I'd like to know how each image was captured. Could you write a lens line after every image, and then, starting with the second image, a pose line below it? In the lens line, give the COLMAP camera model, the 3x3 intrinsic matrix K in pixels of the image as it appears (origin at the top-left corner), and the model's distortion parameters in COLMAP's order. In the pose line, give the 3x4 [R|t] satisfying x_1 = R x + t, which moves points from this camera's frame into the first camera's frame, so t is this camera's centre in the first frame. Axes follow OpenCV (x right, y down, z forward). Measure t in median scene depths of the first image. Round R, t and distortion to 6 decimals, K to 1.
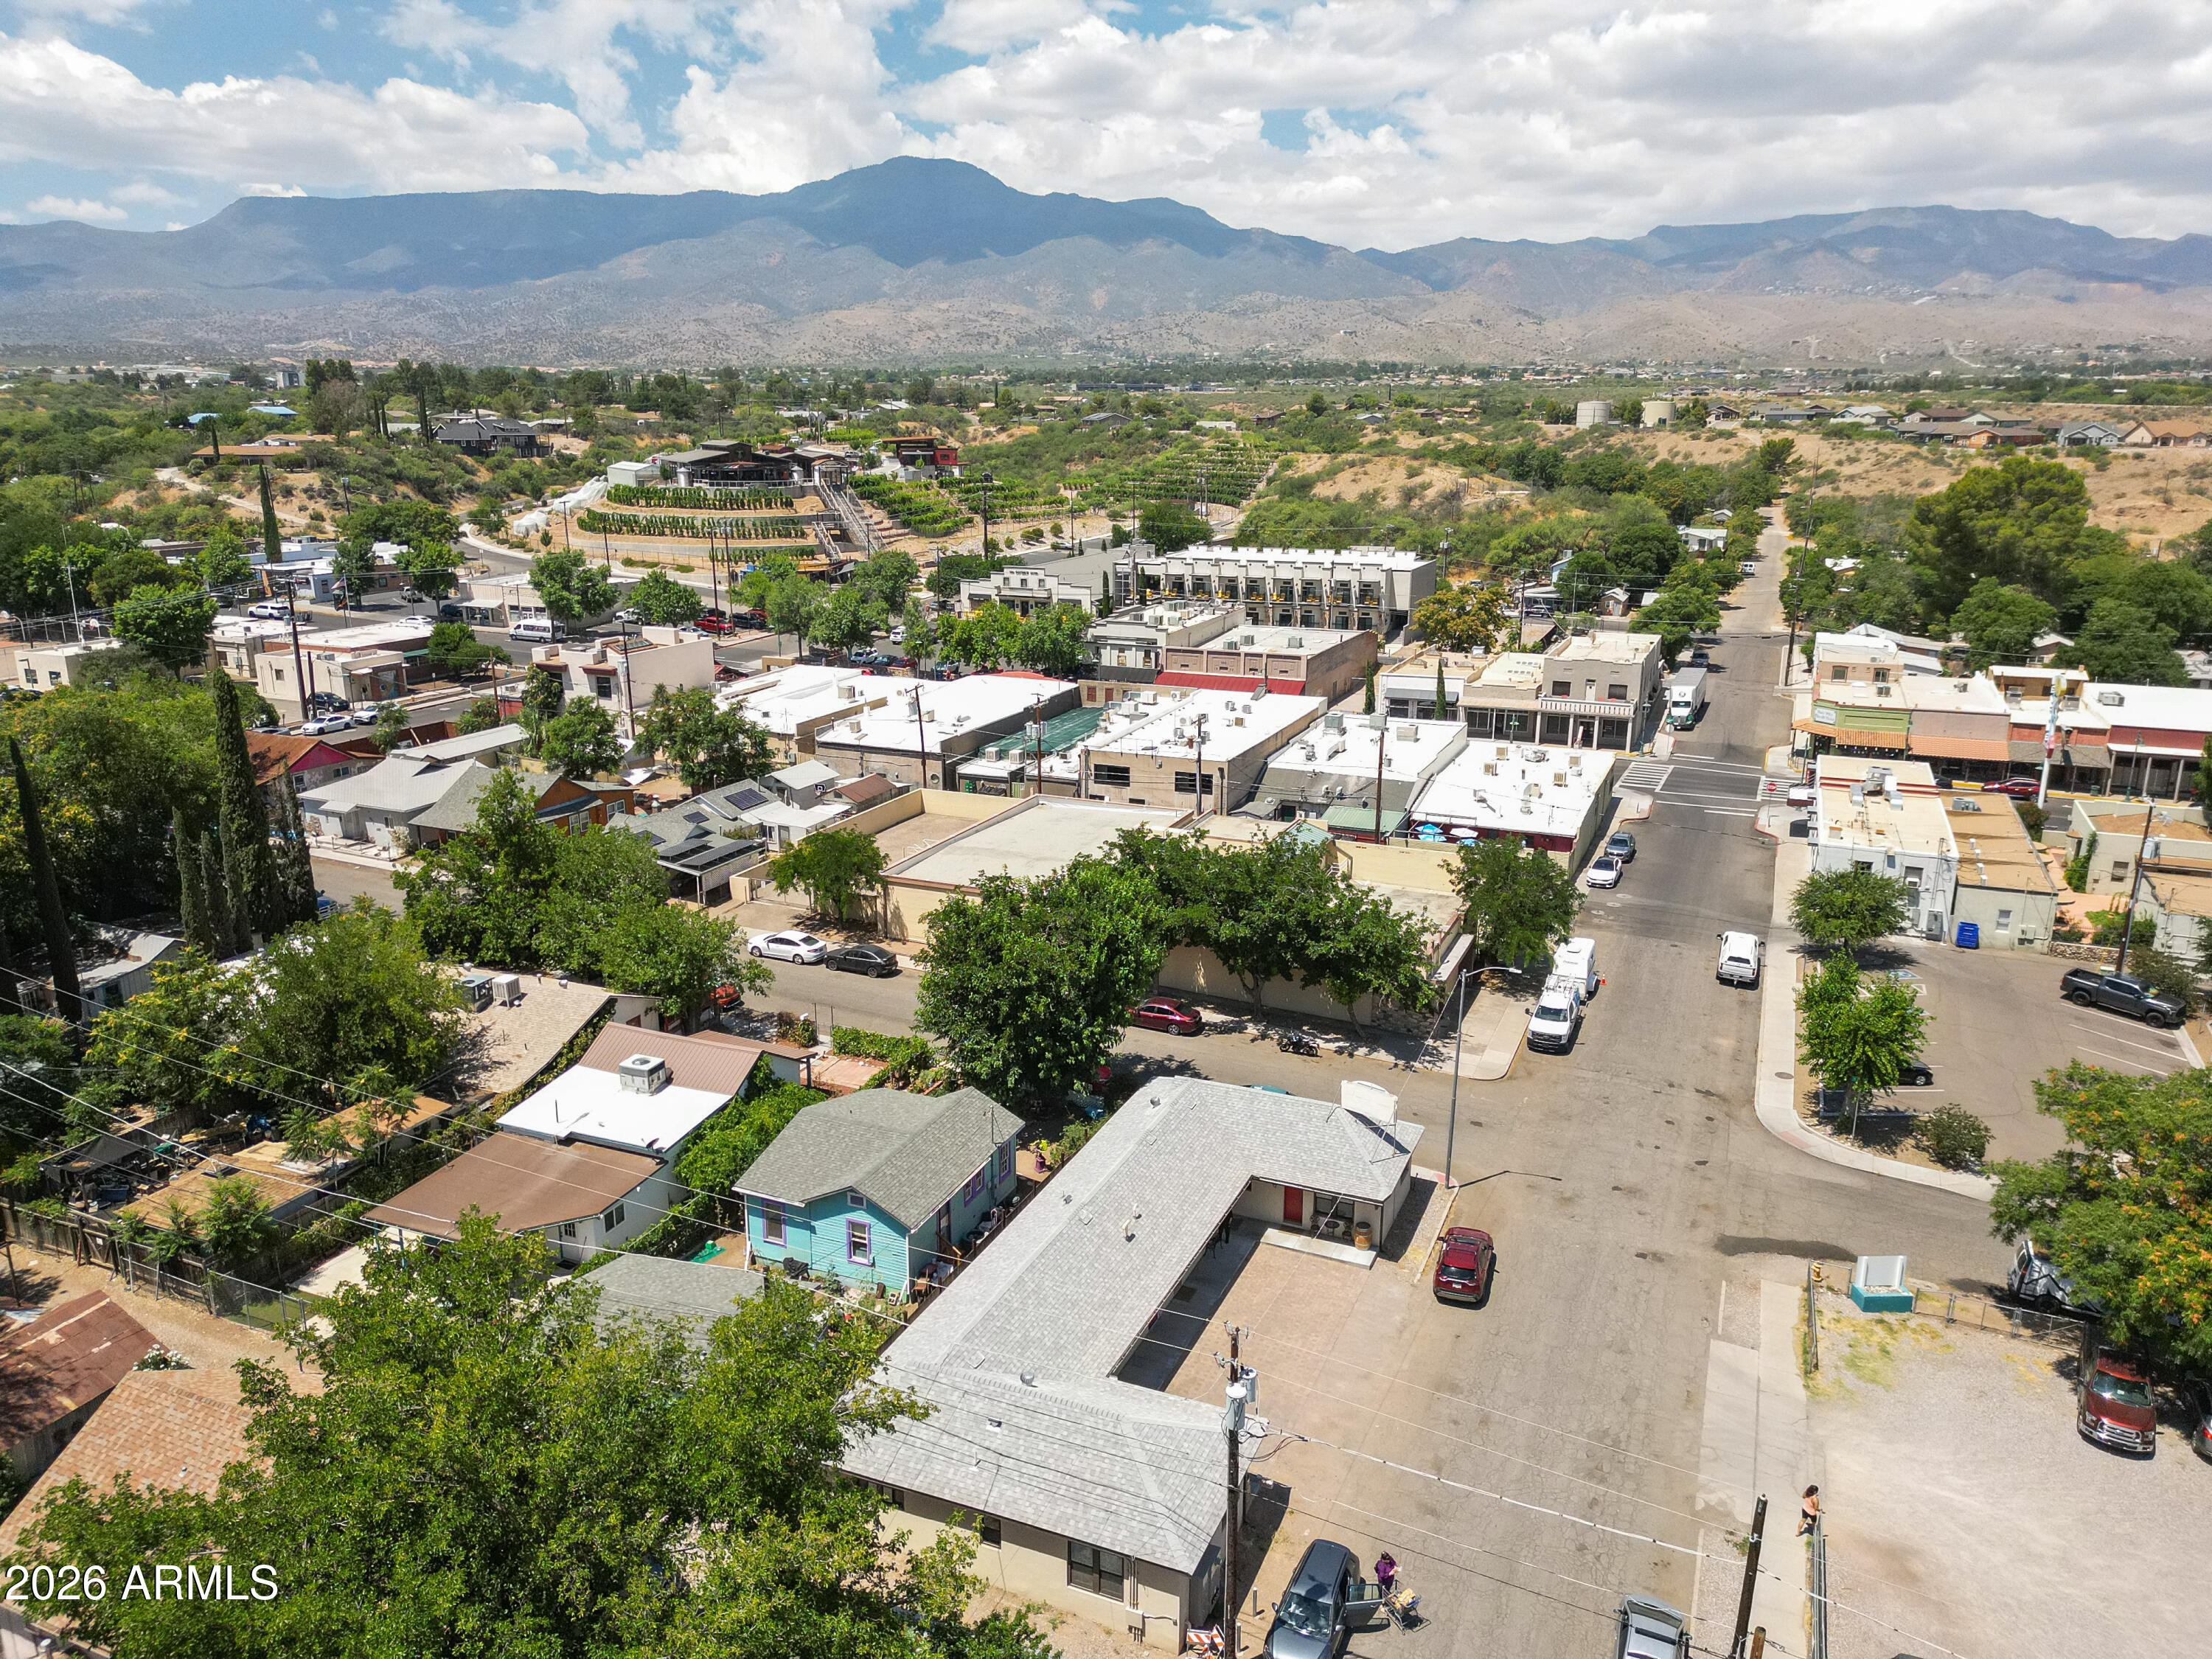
lens RADIAL K [[1540.3, 0, 1106.0], [0, 1540.3, 829.5], [0, 0, 1]] dist [0.076220, -0.085536]
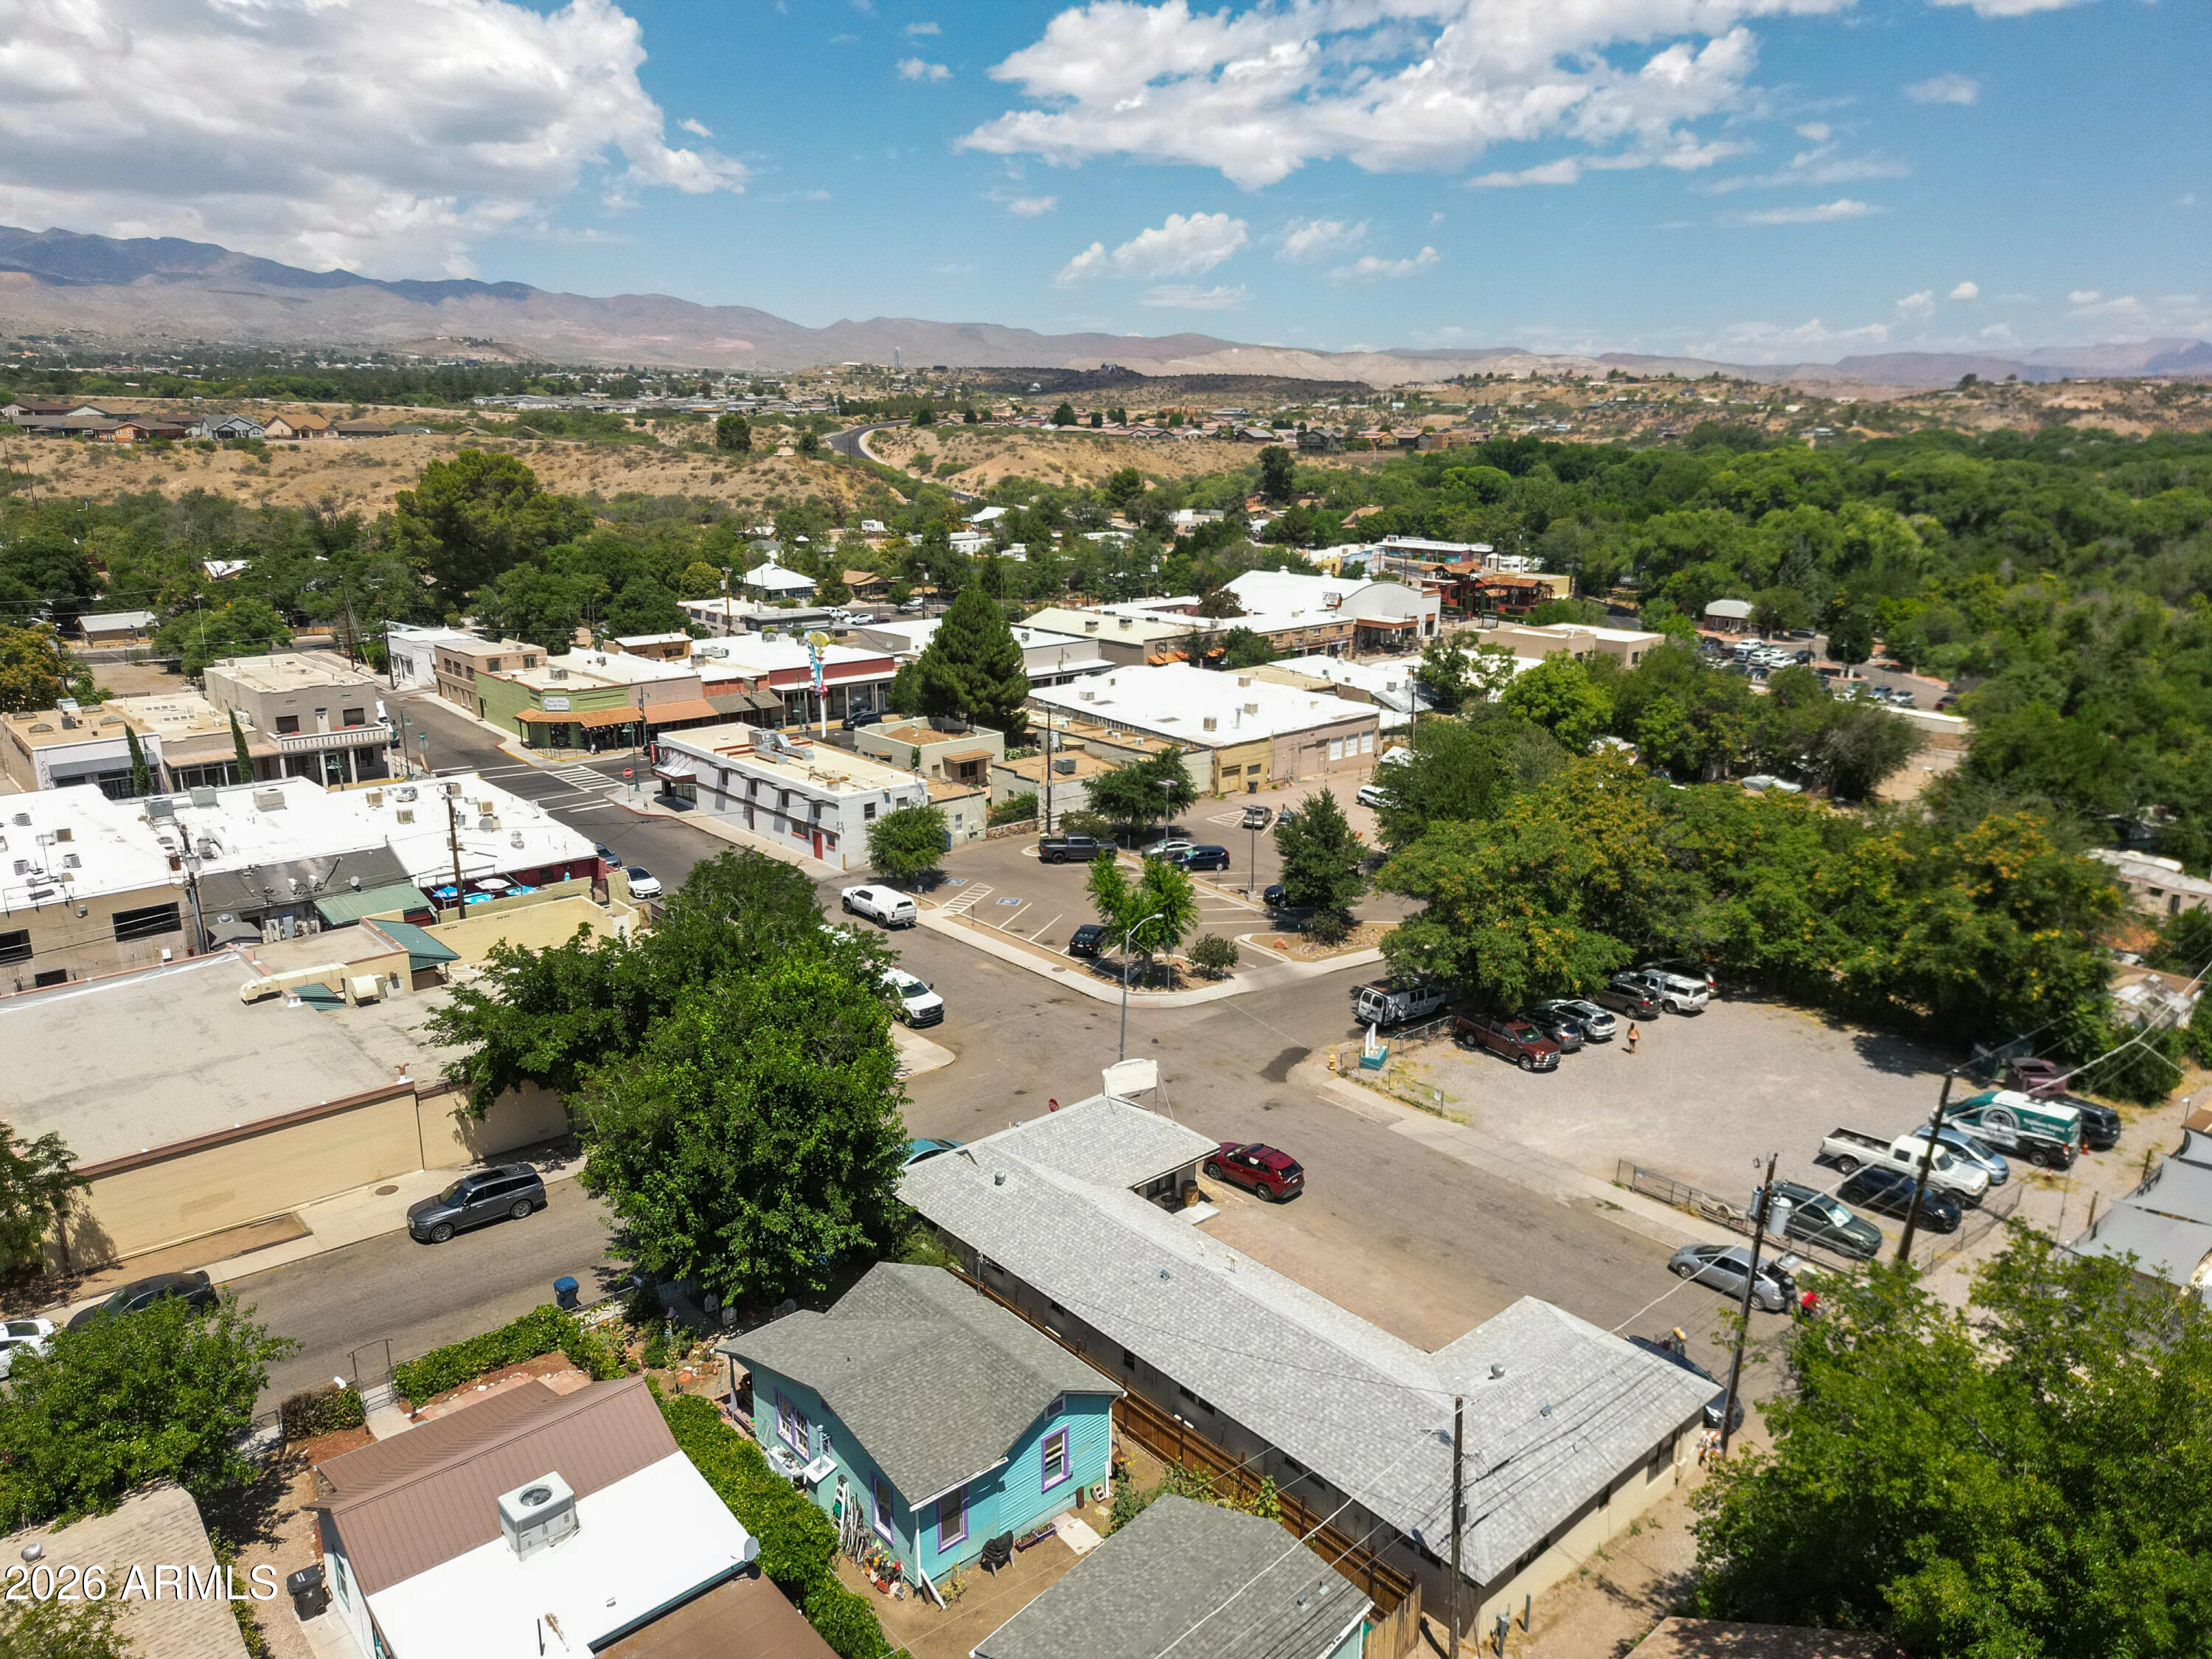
lens RADIAL K [[1540.3, 0, 1106.0], [0, 1540.3, 829.5], [0, 0, 1]] dist [0.076220, -0.085536]
pose [[0.417765, -0.235033, 0.877629, -0.317287], [0.231287, 0.961649, 0.147438, -0.063103], [-0.878624, 0.141389, 0.456103, 0.236467]]
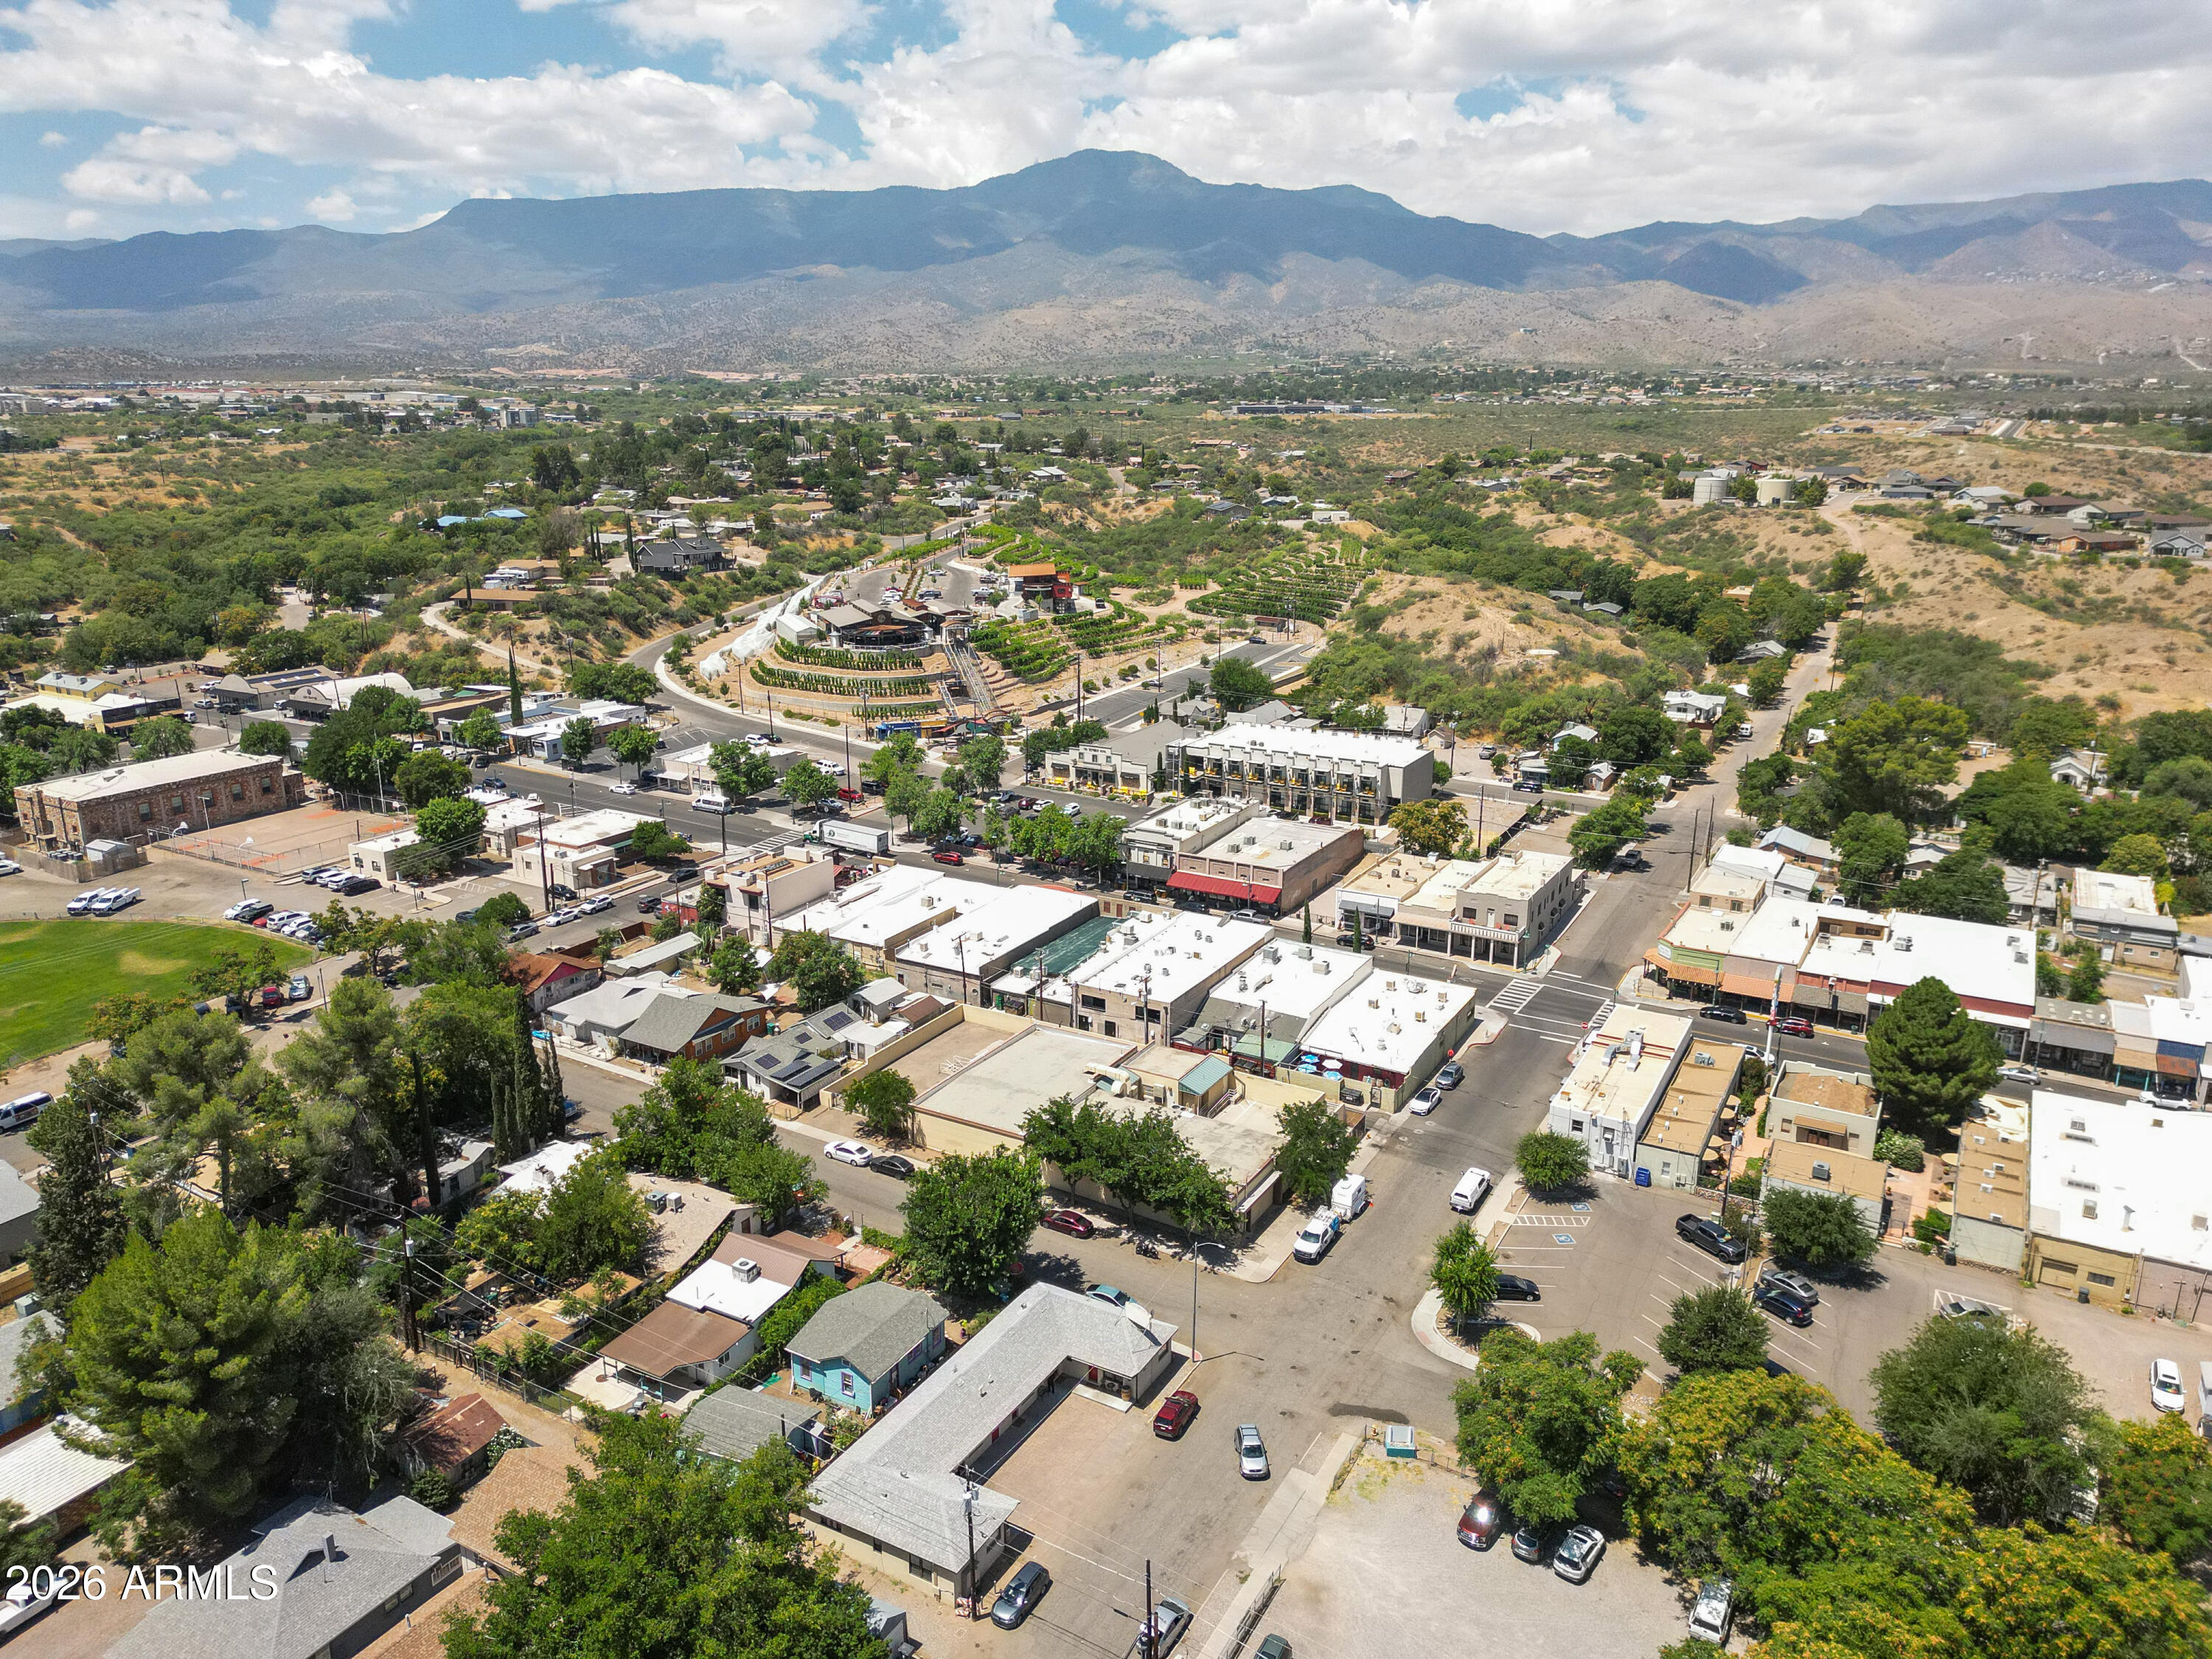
lens RADIAL K [[1540.3, 0, 1106.0], [0, 1540.3, 829.5], [0, 0, 1]] dist [0.076220, -0.085536]
pose [[0.993868, 0.030332, -0.106330, 0.138578], [-0.029436, 0.999517, 0.009980, -0.180913], [0.106581, -0.006788, 0.994281, -0.350493]]
